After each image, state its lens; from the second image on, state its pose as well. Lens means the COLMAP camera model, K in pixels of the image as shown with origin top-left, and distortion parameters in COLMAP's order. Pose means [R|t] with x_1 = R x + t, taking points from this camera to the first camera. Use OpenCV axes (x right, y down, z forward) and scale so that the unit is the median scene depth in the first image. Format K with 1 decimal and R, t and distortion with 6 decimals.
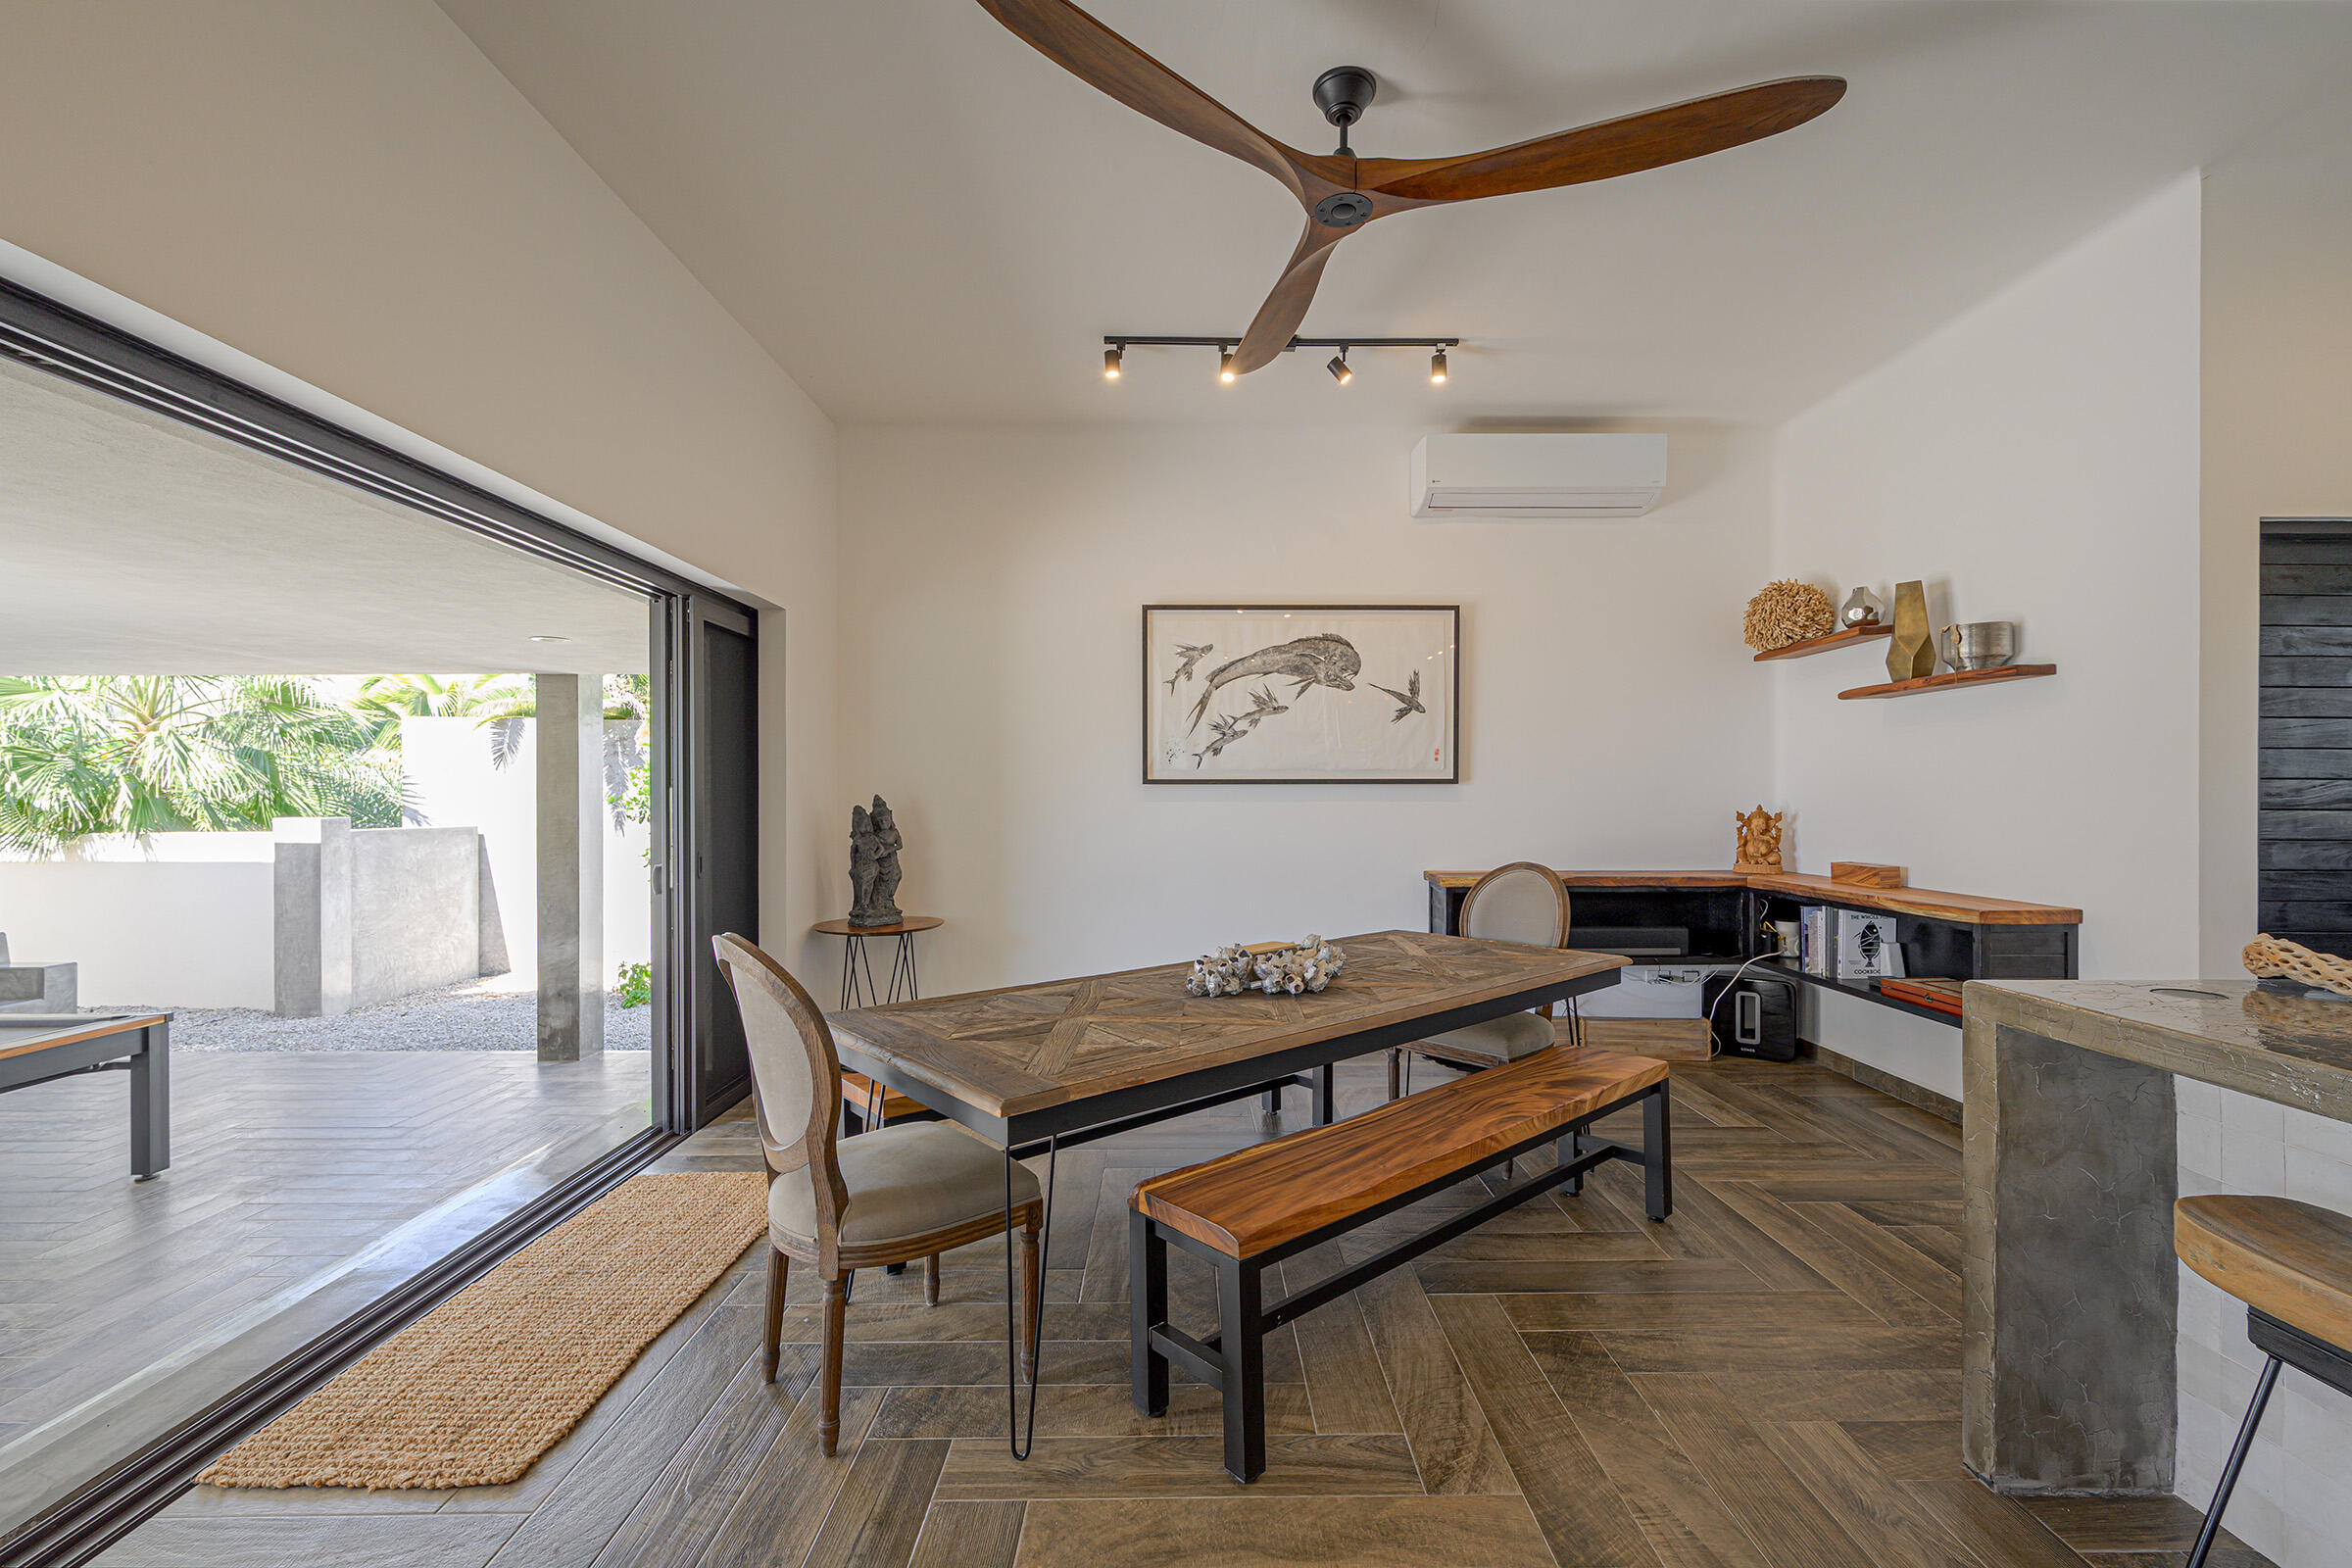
lens RADIAL K [[1005.1, 0, 1172.8], [0, 1005.1, 803.9], [0, 0, 1]] dist [-0.000933, -0.000036]
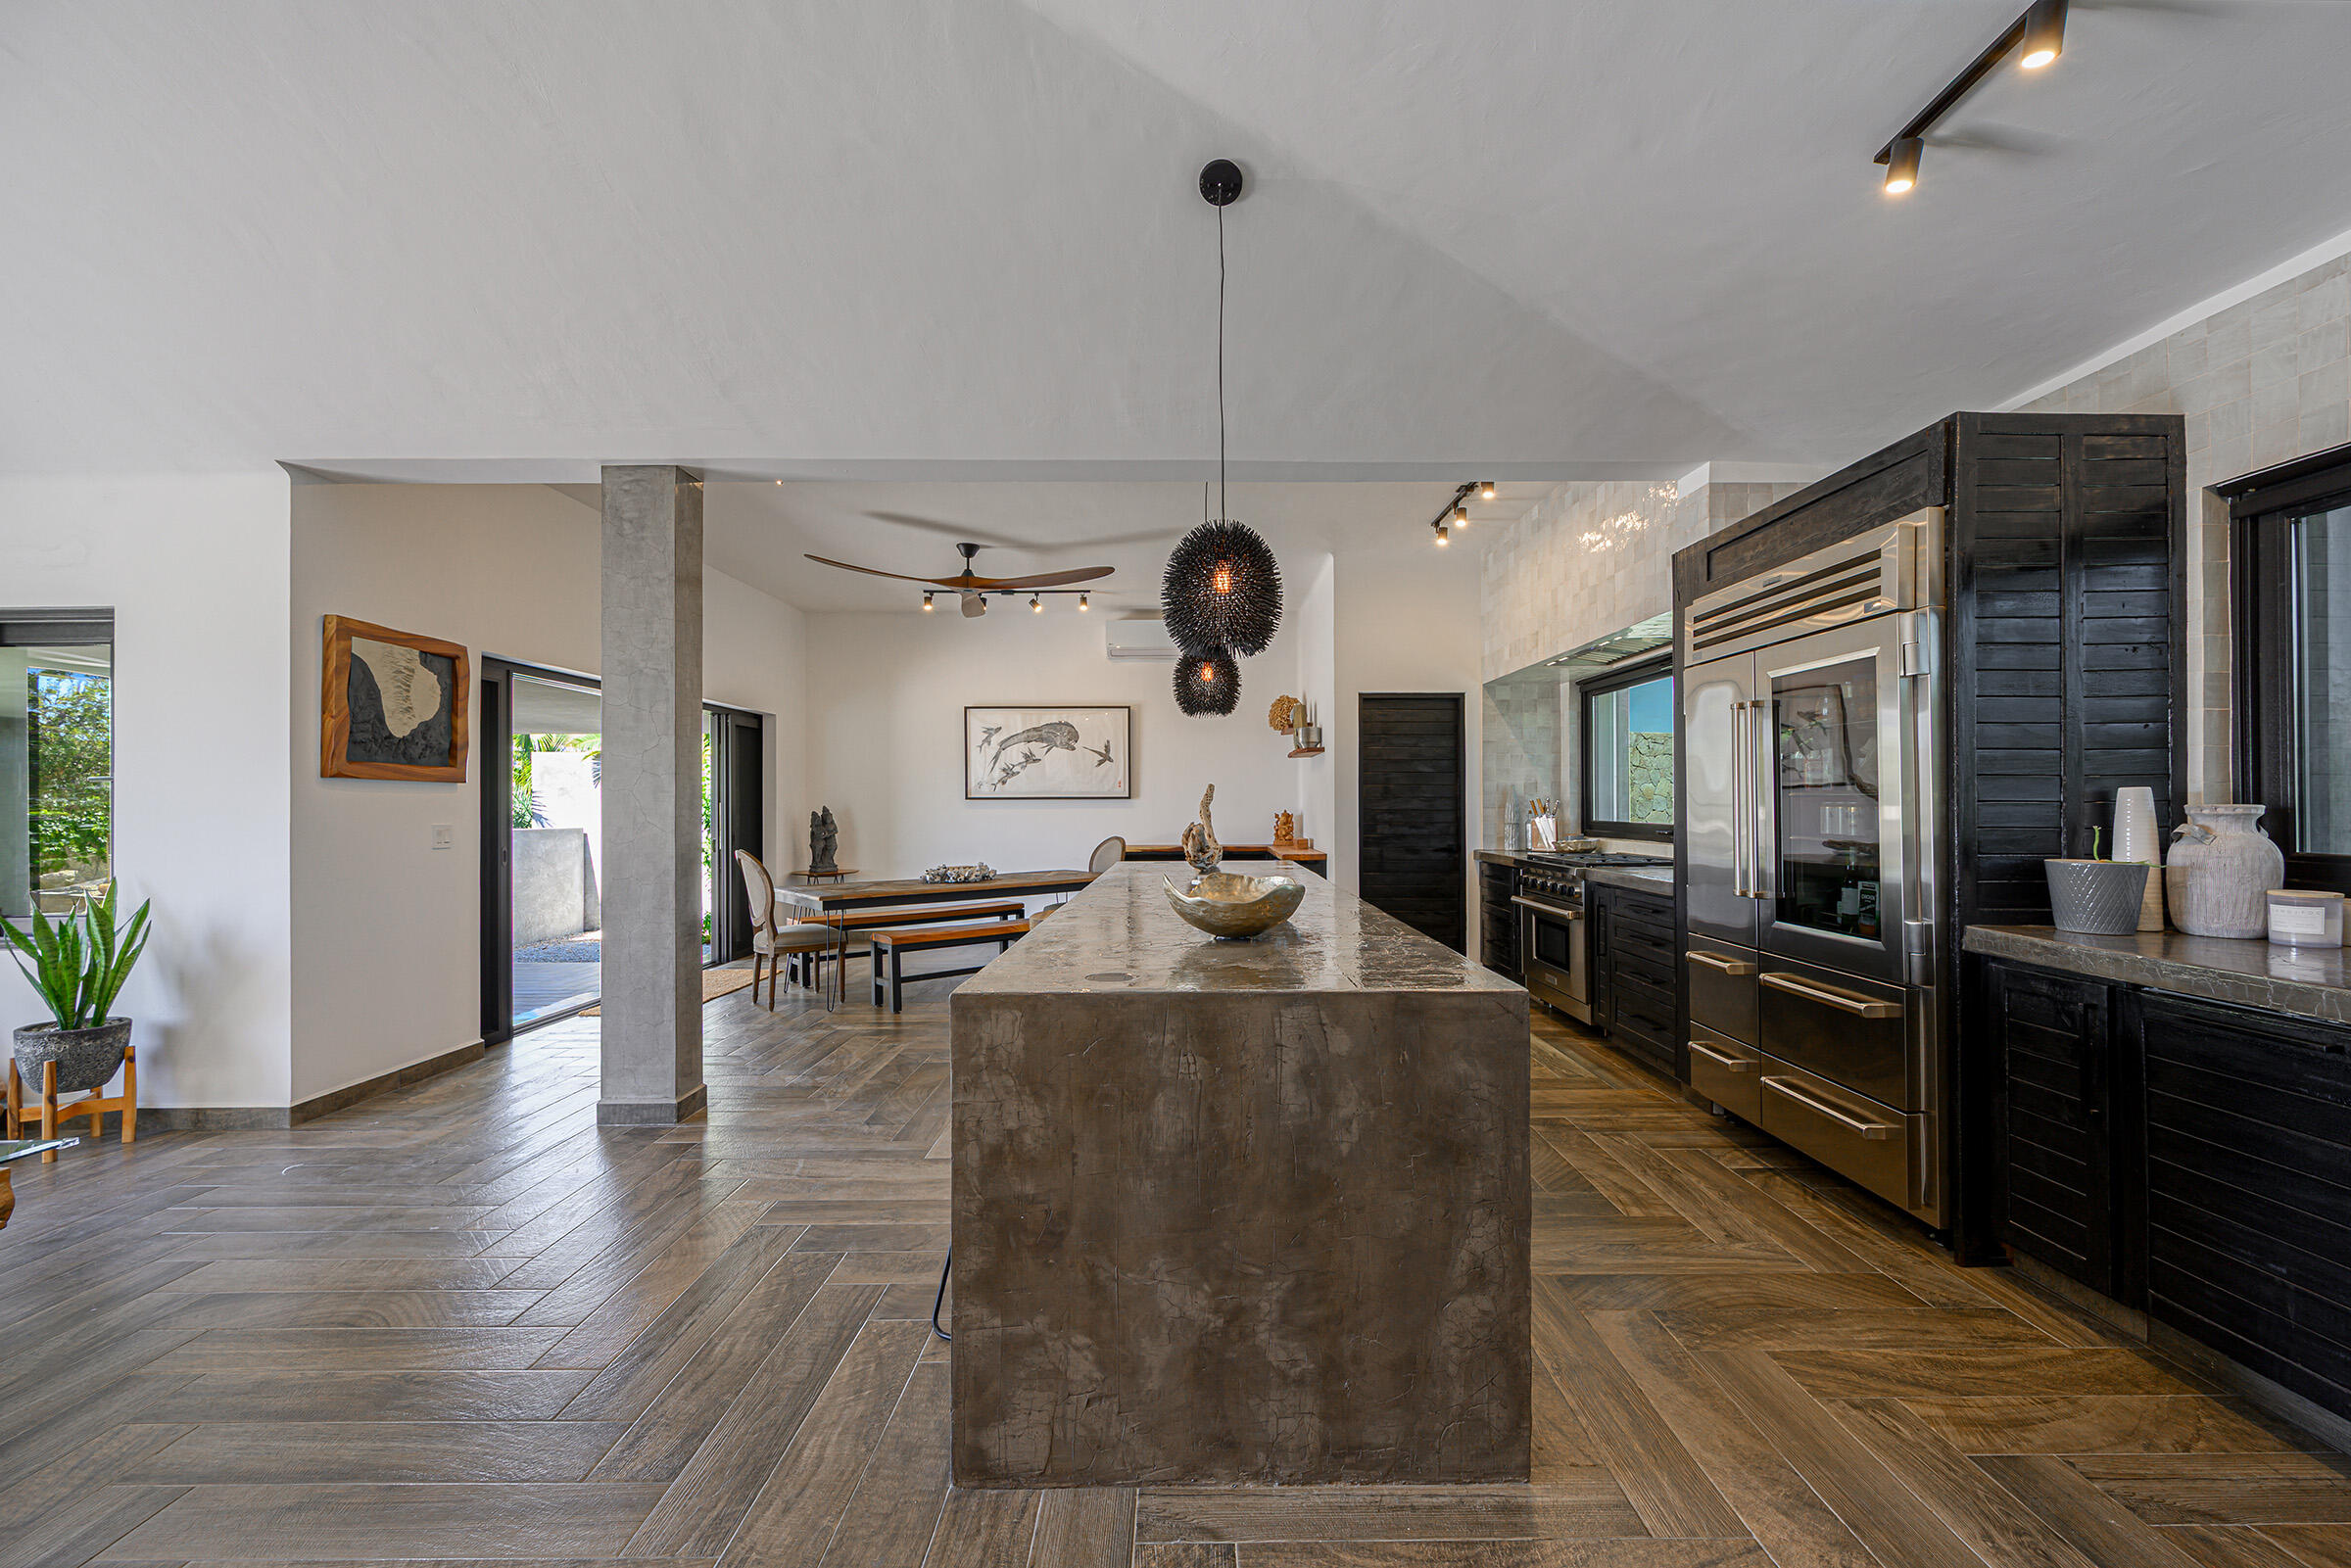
lens RADIAL K [[929.8, 0, 1178.1], [0, 929.8, 805.7], [0, 0, 1]] dist [0.000306, 0.000033]
pose [[0.999989, -0.004589, 0.000325, 0.375533], [0.004591, 0.999978, -0.004747, 0.001823], [-0.000304, 0.004749, 0.999989, -0.773808]]
